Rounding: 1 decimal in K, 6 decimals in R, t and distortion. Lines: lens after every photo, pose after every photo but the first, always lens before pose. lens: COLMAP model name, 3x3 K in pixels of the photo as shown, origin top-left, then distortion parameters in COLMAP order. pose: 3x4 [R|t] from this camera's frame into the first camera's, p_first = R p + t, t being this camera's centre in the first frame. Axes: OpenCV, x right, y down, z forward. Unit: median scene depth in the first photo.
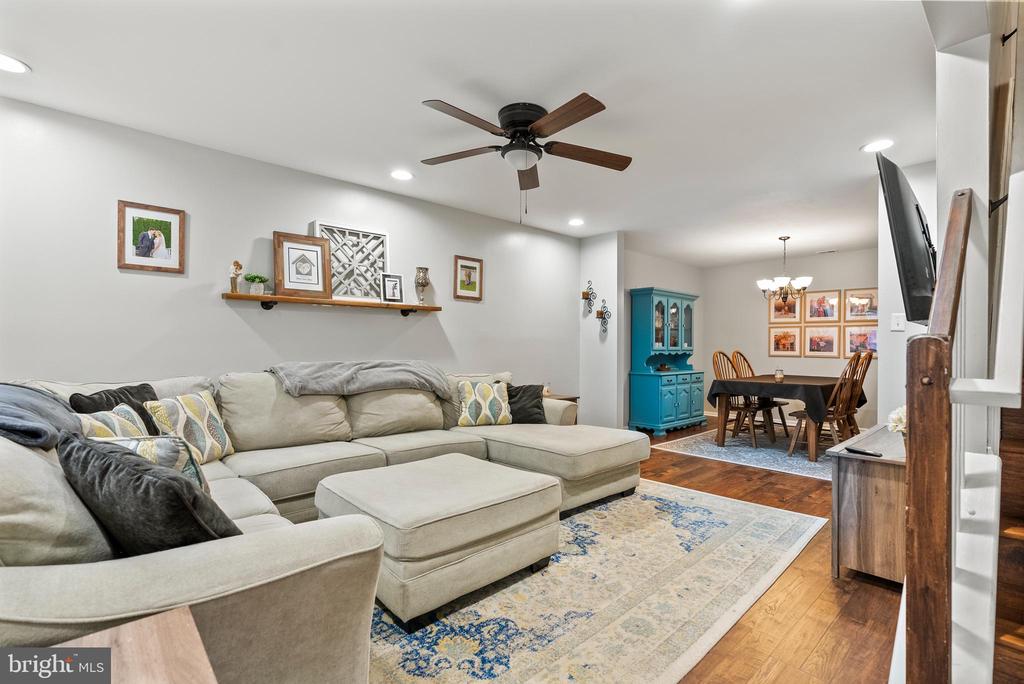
lens RADIAL K [[466.1, 0, 518.8], [0, 466.1, 348.4], [0, 0, 1]] dist [-0.008254, 0.002167]
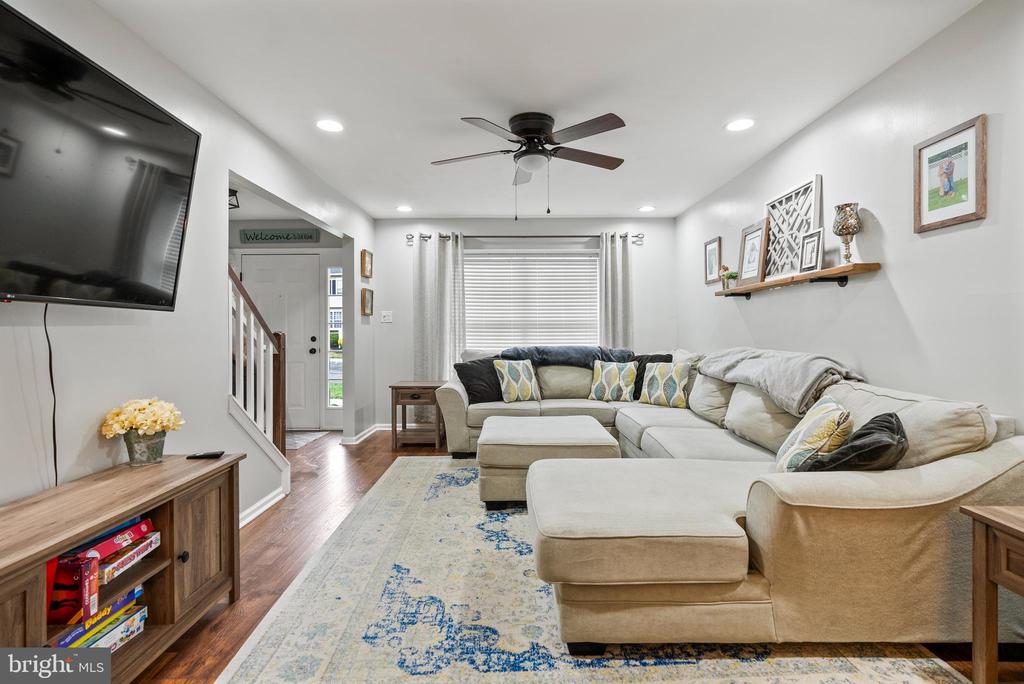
lens RADIAL K [[466.1, 0, 513.7], [0, 466.1, 332.7], [0, 0, 1]] dist [-0.008254, 0.002167]
pose [[-0.676460, 0.000588, -0.736479, 0.730460], [-0.003827, 0.999983, 0.004313, -0.008980], [0.736470, 0.005736, -0.676446, 1.488094]]
